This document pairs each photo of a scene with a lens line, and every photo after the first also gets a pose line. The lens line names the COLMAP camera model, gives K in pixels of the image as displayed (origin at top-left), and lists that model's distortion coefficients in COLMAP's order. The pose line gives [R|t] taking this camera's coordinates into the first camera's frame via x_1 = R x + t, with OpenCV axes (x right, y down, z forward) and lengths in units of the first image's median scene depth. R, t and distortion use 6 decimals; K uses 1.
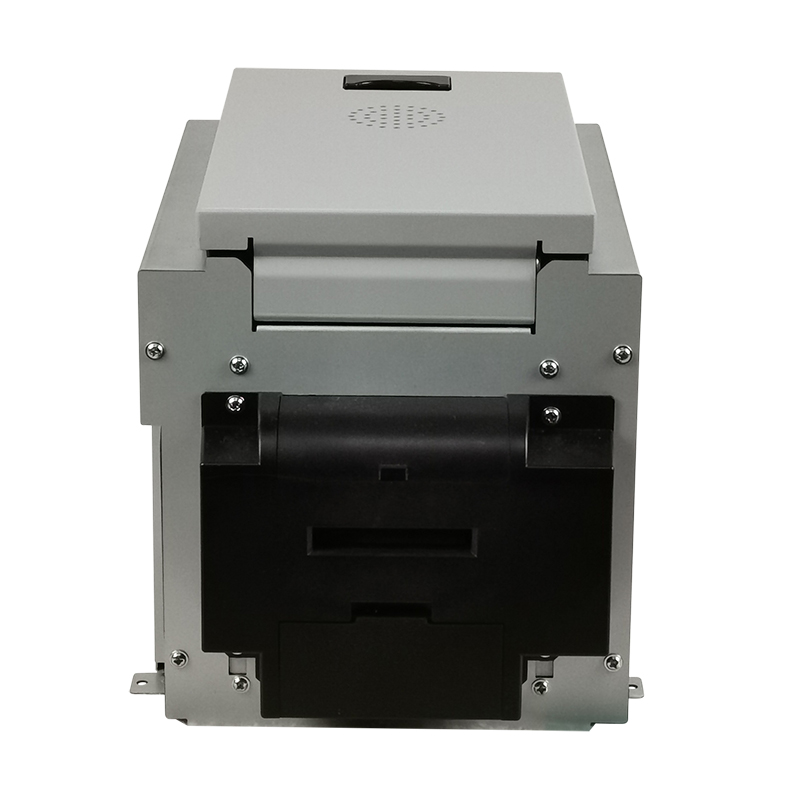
lens RADIAL K [[2736.4, 0, 428.3], [0, 2736.4, 351.8], [0, 0, 1]] dist [0.163063, 0.000000]
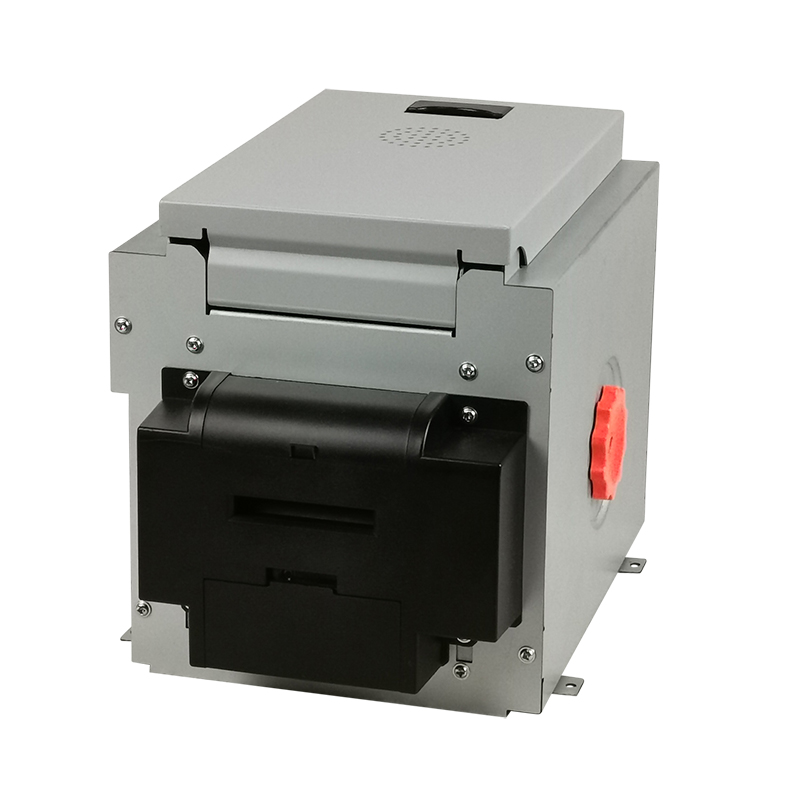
lens RADIAL K [[2736.4, 0, 398.3], [0, 2736.4, 400.4], [0, 0, 1]] dist [0.163063, 0.000000]
pose [[0.962611, 0.085469, -0.257051, 0.295843], [-0.088702, 0.996058, -0.000987, 0.021235], [0.255953, 0.023751, 0.966397, -0.044571]]
